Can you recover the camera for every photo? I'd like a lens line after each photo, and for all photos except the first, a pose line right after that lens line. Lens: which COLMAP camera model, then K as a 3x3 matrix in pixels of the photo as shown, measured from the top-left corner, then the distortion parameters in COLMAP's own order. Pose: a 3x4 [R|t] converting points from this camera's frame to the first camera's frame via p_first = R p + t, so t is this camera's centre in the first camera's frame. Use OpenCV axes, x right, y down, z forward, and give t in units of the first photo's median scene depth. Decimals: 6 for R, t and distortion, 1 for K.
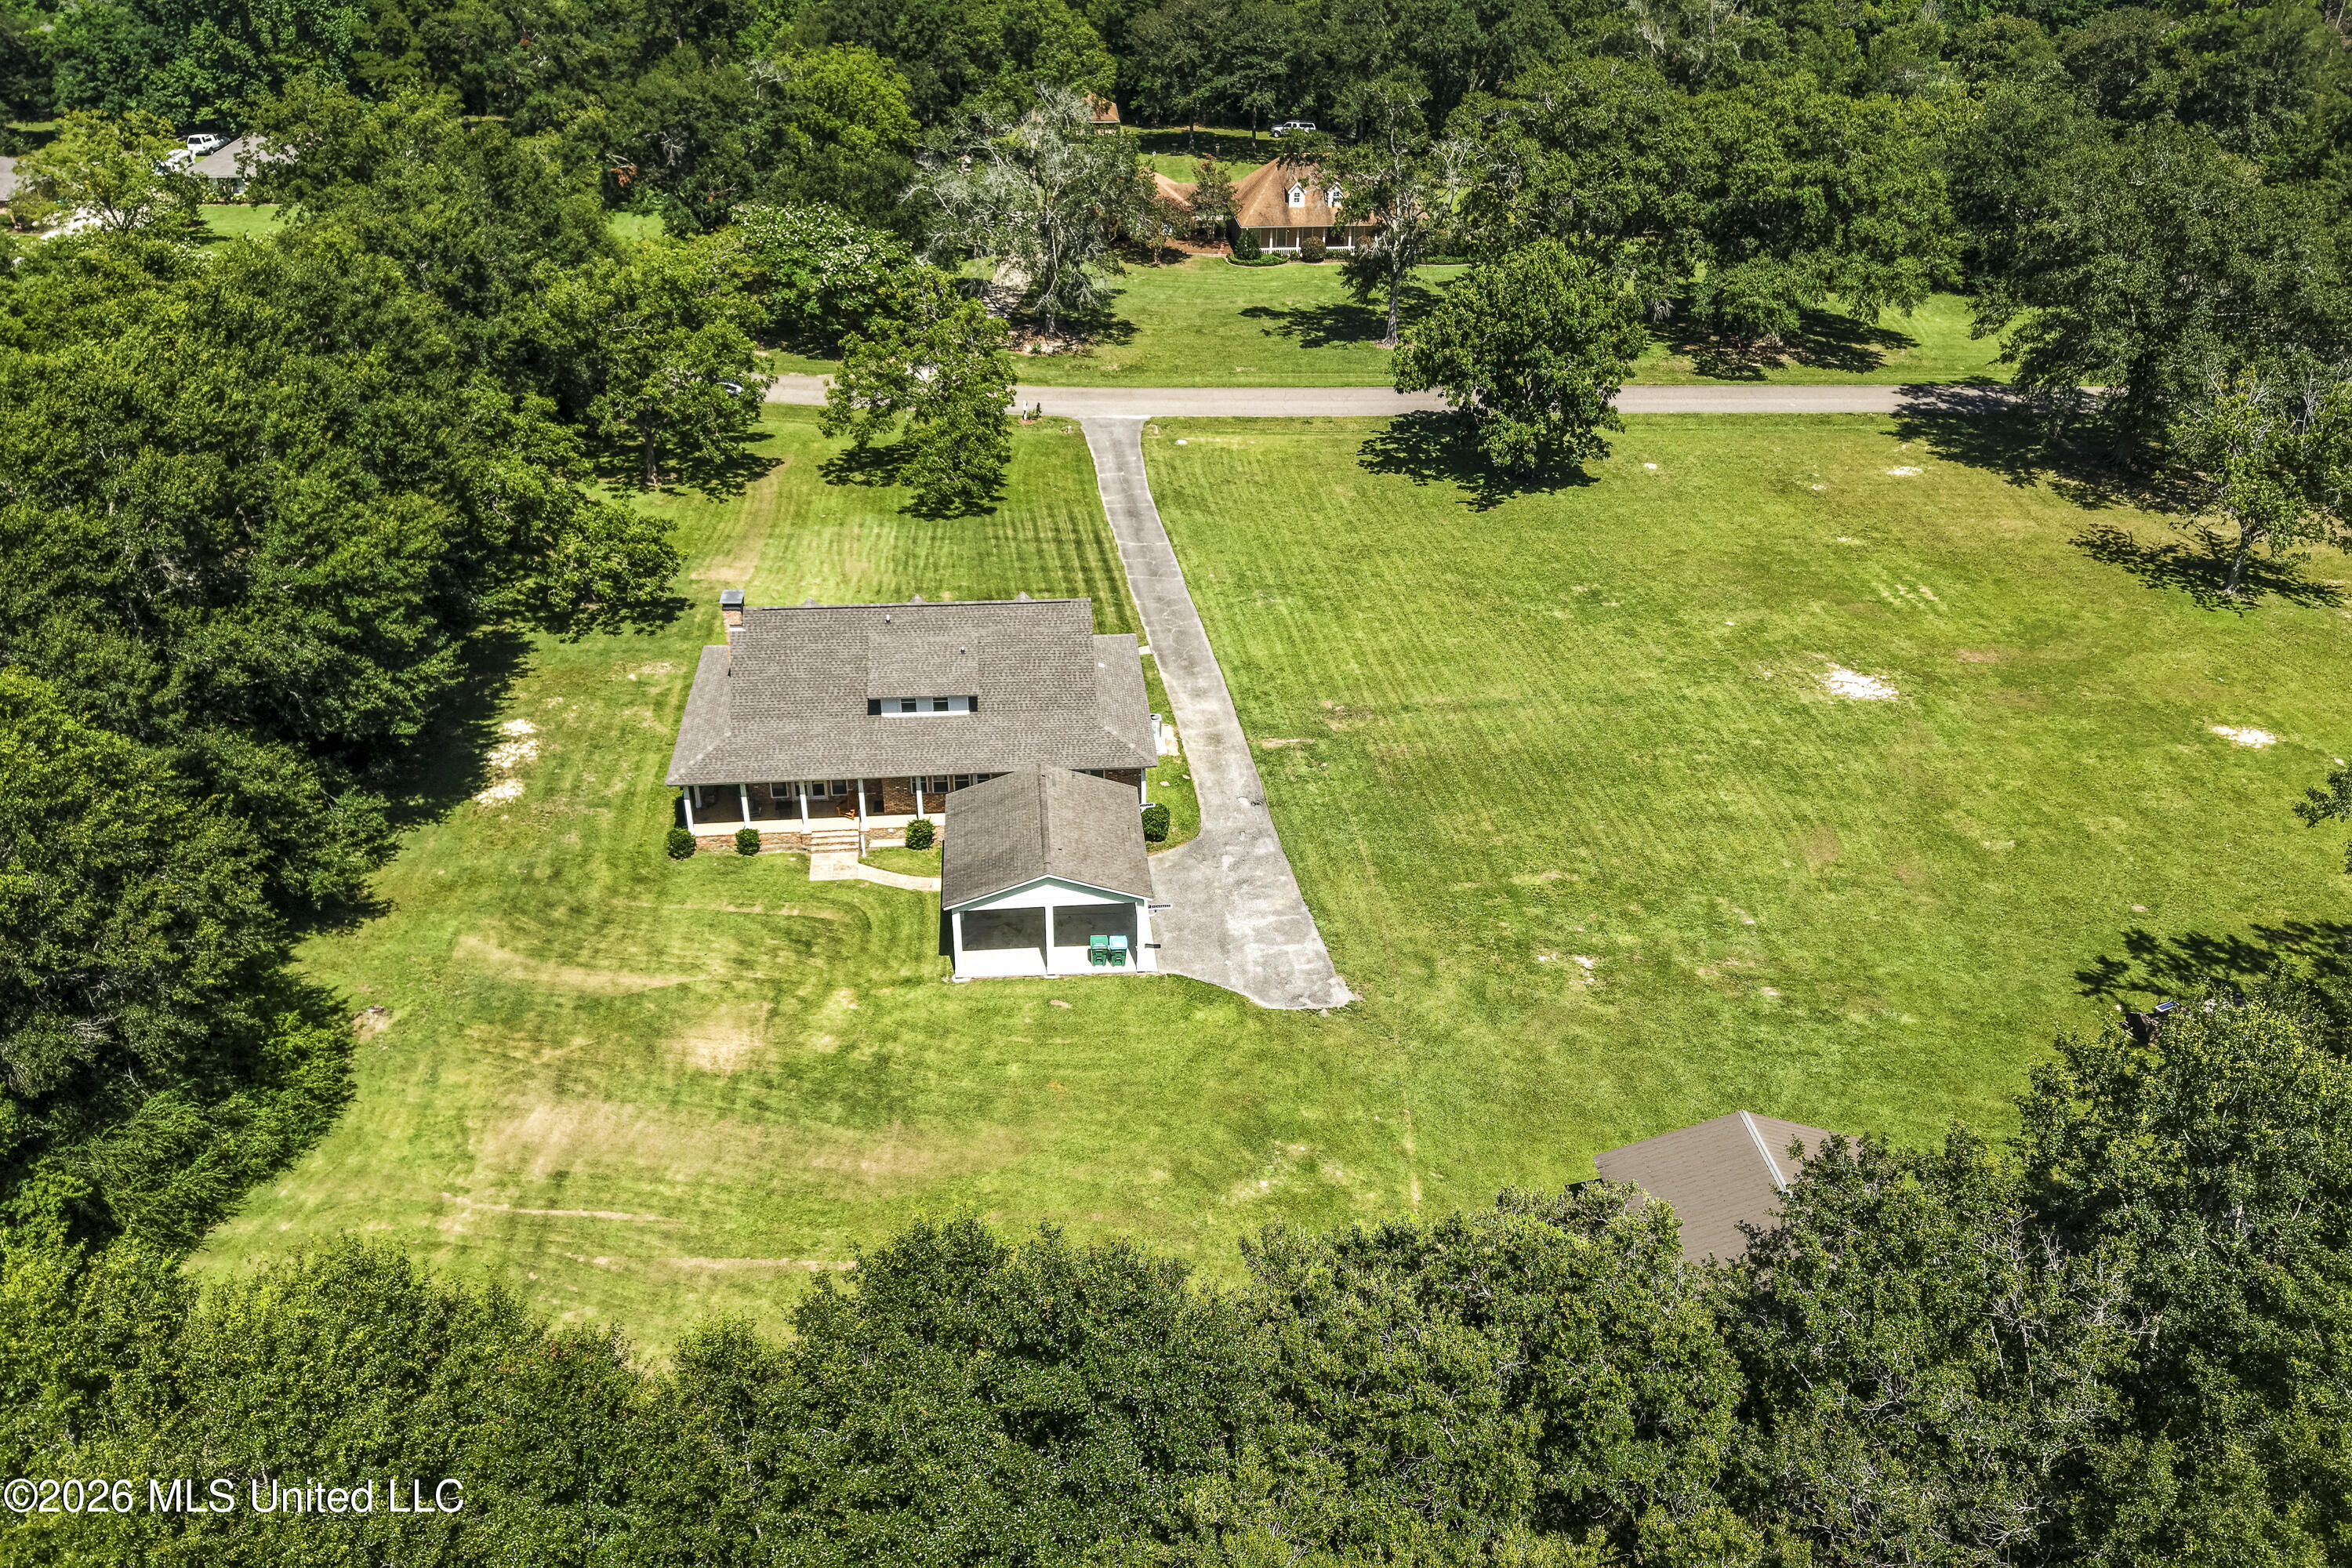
lens RADIAL K [[1786.6, 0, 1178.3], [0, 1786.6, 874.5], [0, 0, 1]] dist [0.078539, -0.173103]
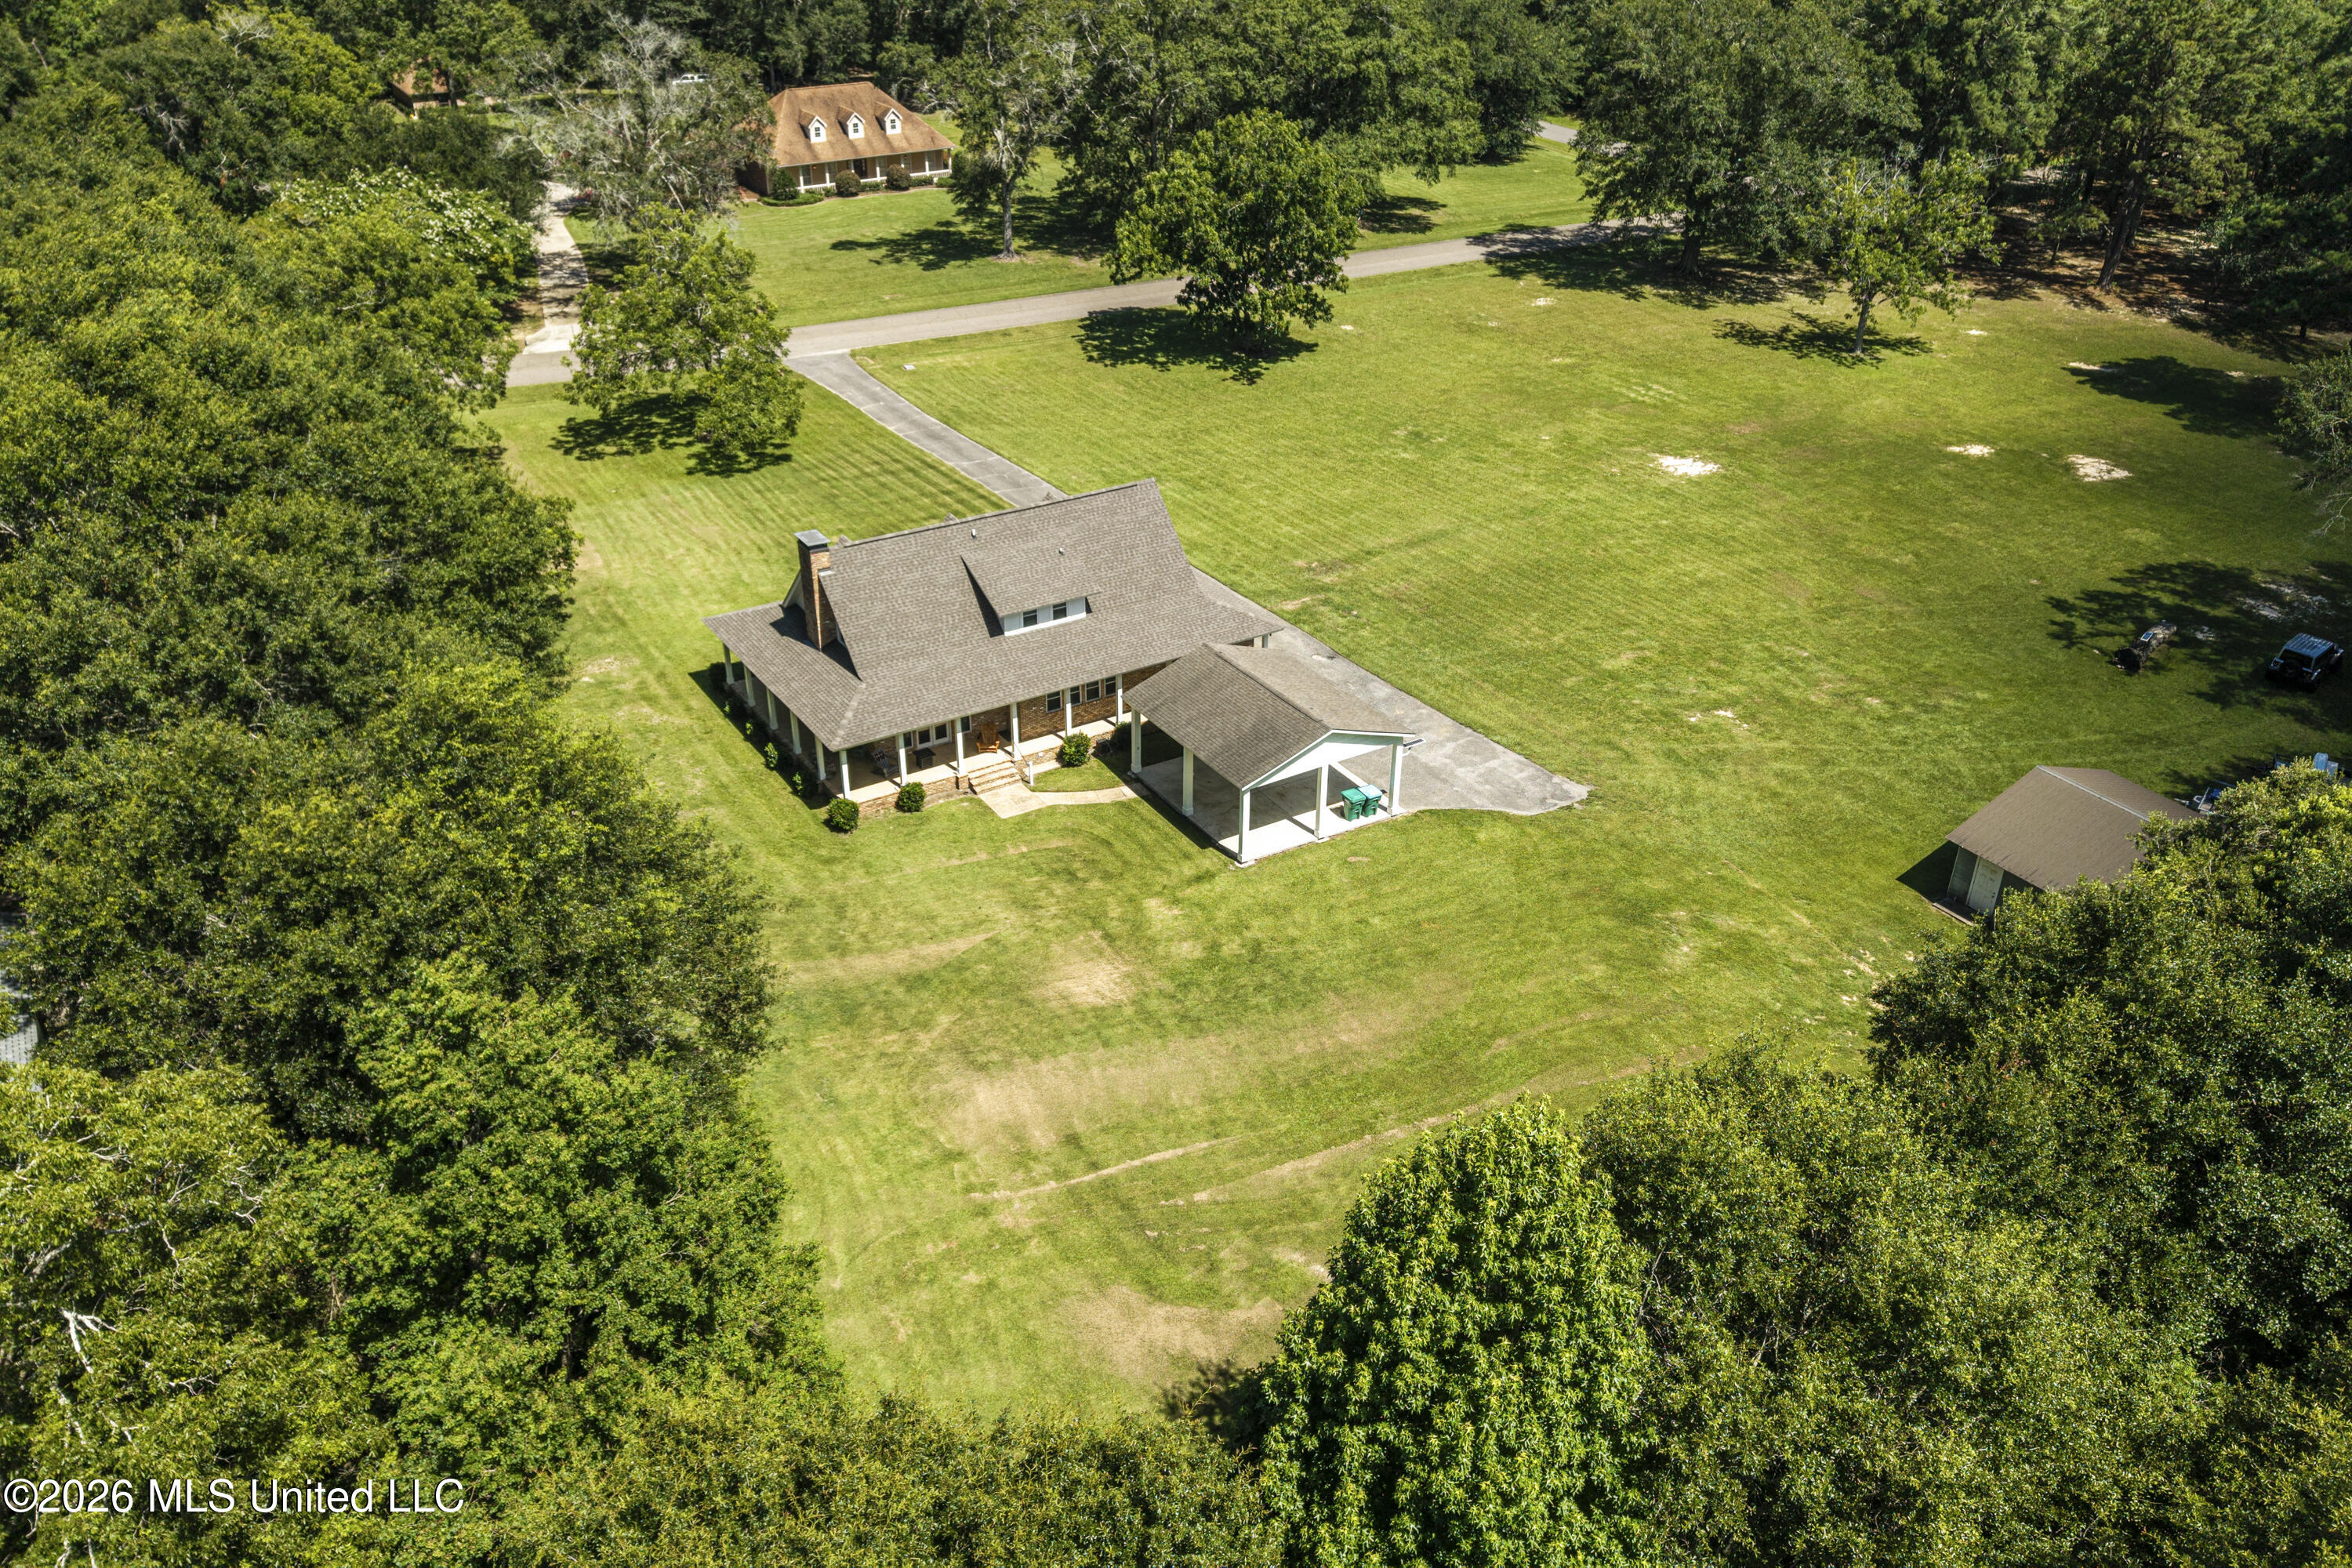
lens RADIAL K [[1760.9, 0, 1174.7], [0, 1760.9, 868.6], [0, 0, 1]] dist [0.117851, -0.272258]
pose [[0.894514, -0.244268, 0.374404, -0.350754], [0.241105, 0.968878, 0.056074, -0.001038], [-0.376448, 0.040111, 0.925569, 0.094198]]
